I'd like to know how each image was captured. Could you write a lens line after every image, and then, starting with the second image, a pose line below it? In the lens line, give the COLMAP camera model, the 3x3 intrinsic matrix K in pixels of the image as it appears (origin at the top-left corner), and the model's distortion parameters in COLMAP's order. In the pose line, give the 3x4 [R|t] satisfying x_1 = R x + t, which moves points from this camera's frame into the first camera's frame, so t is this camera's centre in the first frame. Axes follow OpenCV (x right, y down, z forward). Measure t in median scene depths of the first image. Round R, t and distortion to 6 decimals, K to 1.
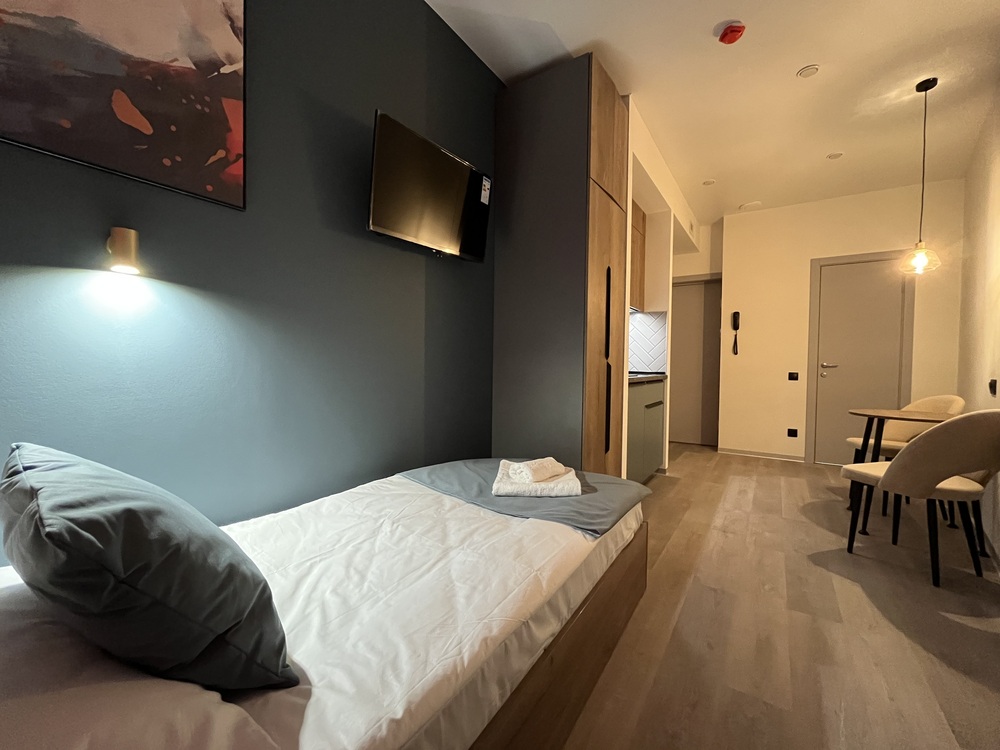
lens RADIAL K [[405.8, 0, 500.0], [0, 405.8, 375.0], [0, 0, 1]] dist [-0.001914, 0.000015]
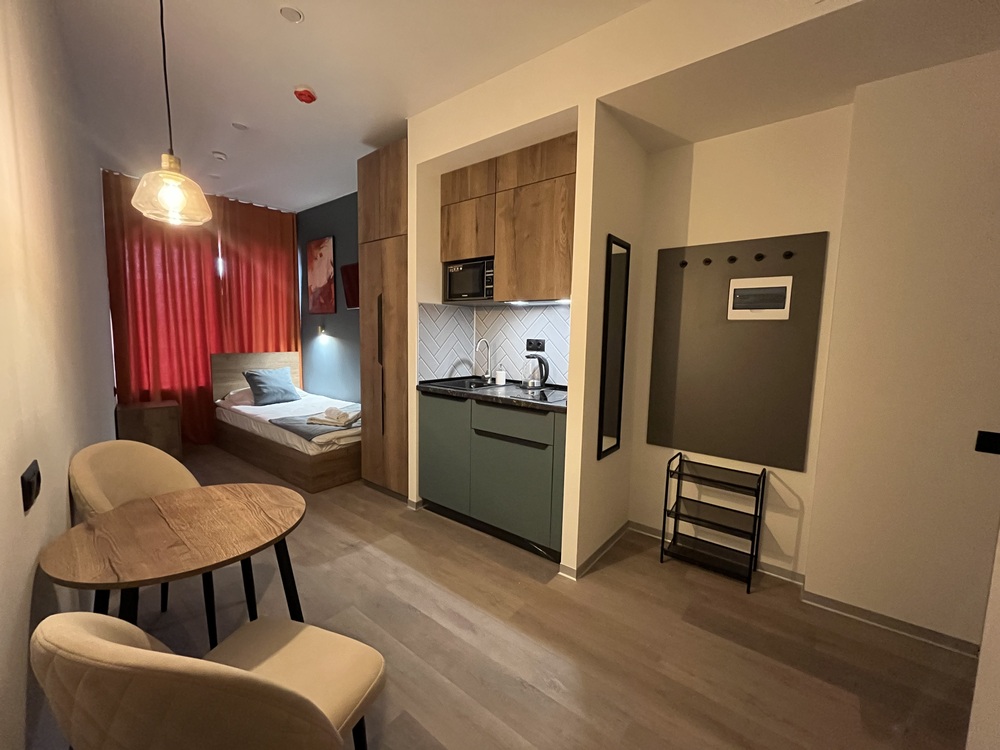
lens RADIAL K [[405.8, 0, 500.0], [0, 405.8, 375.0], [0, 0, 1]] dist [-0.001914, 0.000015]
pose [[-0.073168, 0.089995, -0.993251, 0.871662], [-0.050731, 0.994295, 0.093827, -0.083260], [0.996029, 0.057253, -0.068185, 0.830290]]
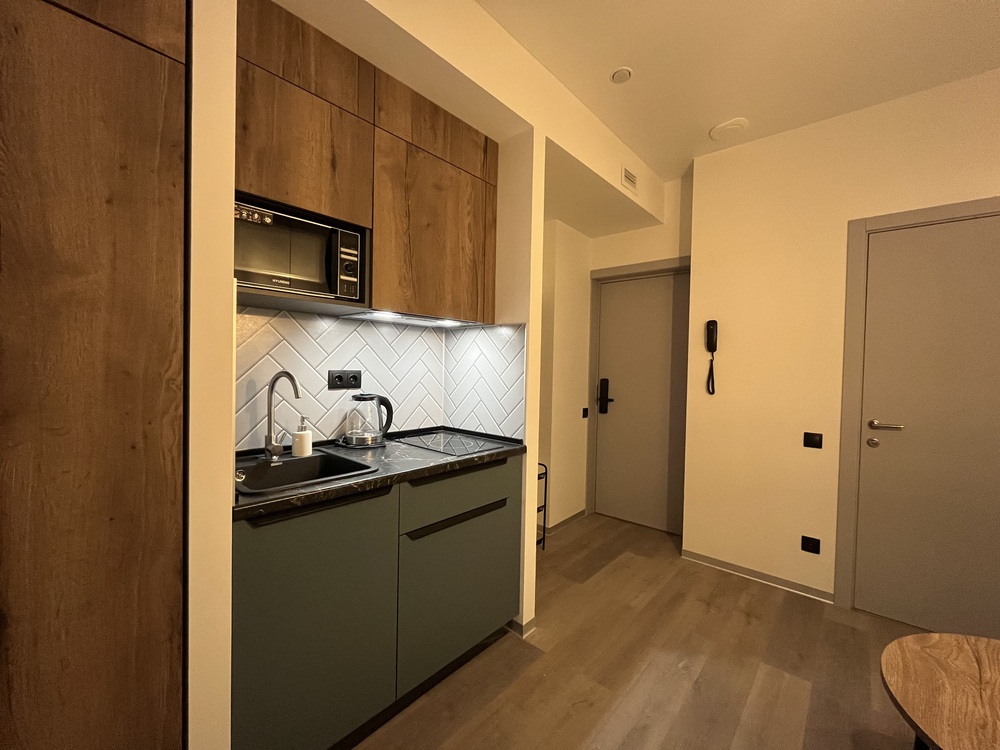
lens RADIAL K [[402.7, 0, 499.2], [0, 402.7, 376.4], [0, 0, 1]] dist [-0.002539, -0.000202]
pose [[0.990358, 0.011994, -0.138013, 0.395083], [-0.012973, 0.999897, -0.006193, -0.075065], [0.137924, 0.007924, 0.990411, 0.425047]]
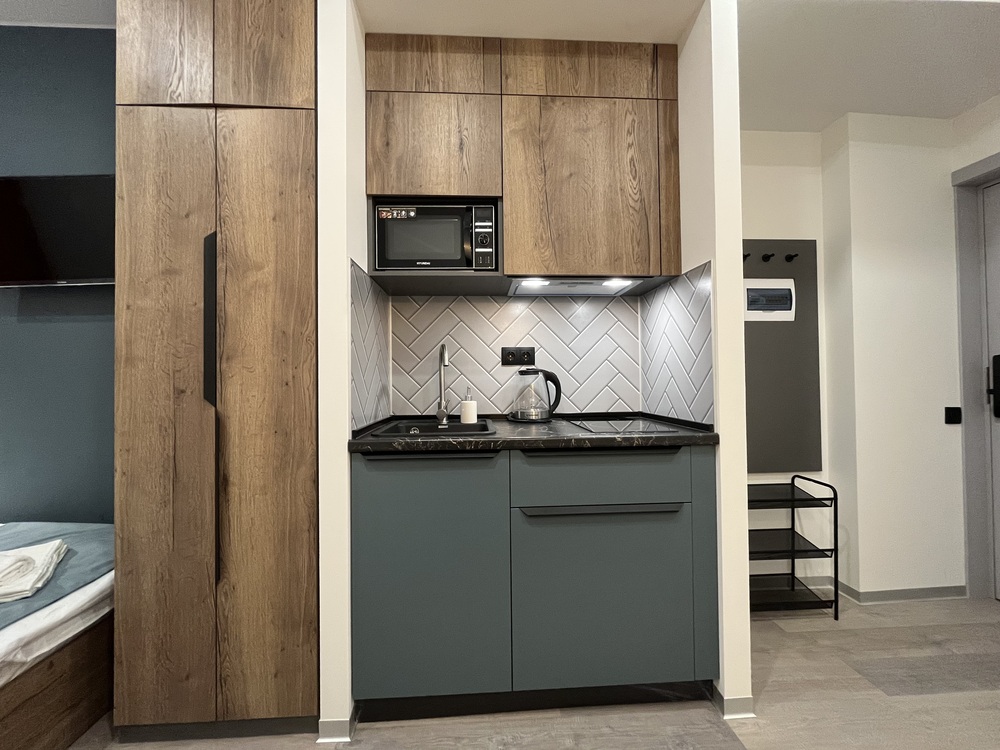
lens RADIAL K [[405.8, 0, 500.0], [0, 405.8, 375.0], [0, 0, 1]] dist [-0.001914, 0.000015]
pose [[0.608780, -0.029390, -0.792795, 0.514462], [-0.004924, 0.999154, -0.040821, -0.032360], [0.793324, 0.028754, 0.608120, 0.547961]]
